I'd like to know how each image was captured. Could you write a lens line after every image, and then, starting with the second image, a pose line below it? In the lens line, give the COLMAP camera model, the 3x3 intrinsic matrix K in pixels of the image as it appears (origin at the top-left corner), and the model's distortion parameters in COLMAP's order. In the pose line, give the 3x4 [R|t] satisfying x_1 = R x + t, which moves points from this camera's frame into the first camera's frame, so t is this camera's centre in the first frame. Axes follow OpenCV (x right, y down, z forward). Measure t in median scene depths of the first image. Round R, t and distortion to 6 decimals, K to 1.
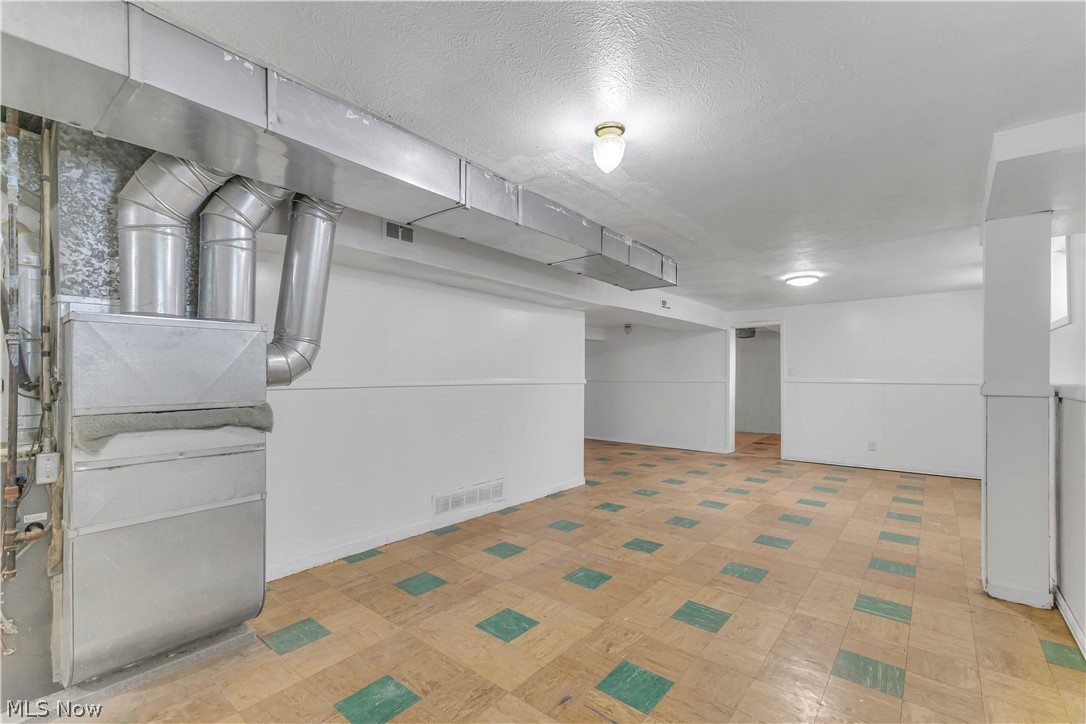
lens RADIAL K [[474.3, 0, 545.8], [0, 474.3, 369.4], [0, 0, 1]] dist [0.004134, 0.000343]
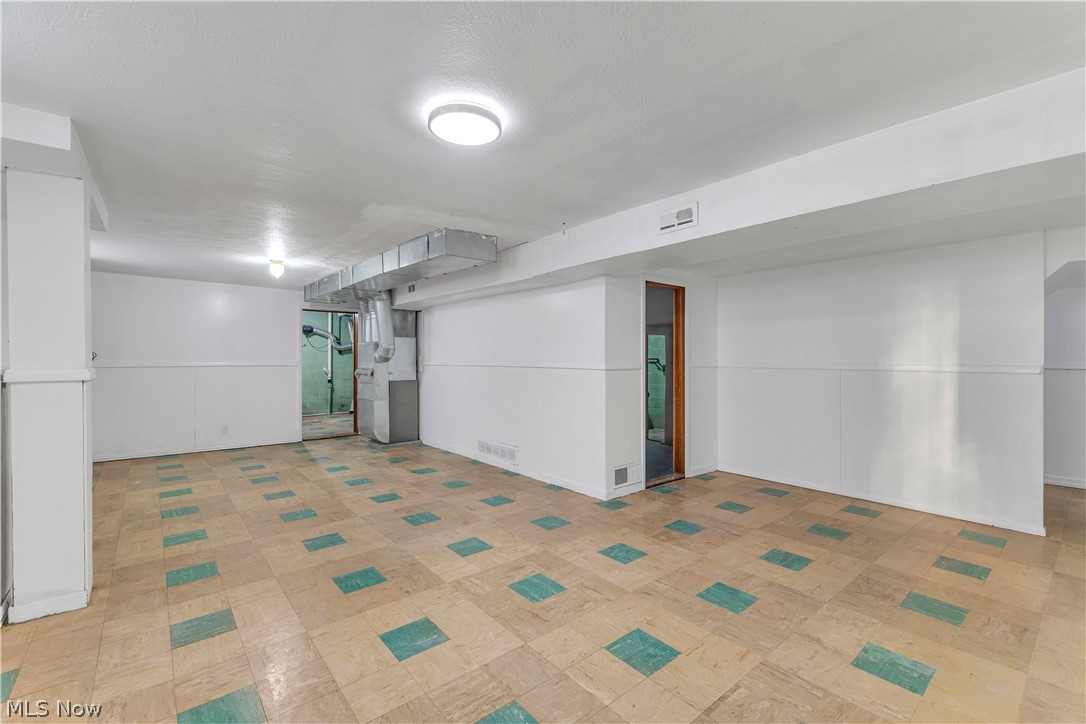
lens RADIAL K [[474.3, 0, 546.1], [0, 474.3, 360.6], [0, 0, 1]] dist [0.004134, 0.000343]
pose [[-0.185665, 0.002804, -0.982609, 1.264514], [0.009866, 0.999951, 0.000989, 0.018259], [0.982563, -0.009511, -0.185684, 1.554465]]
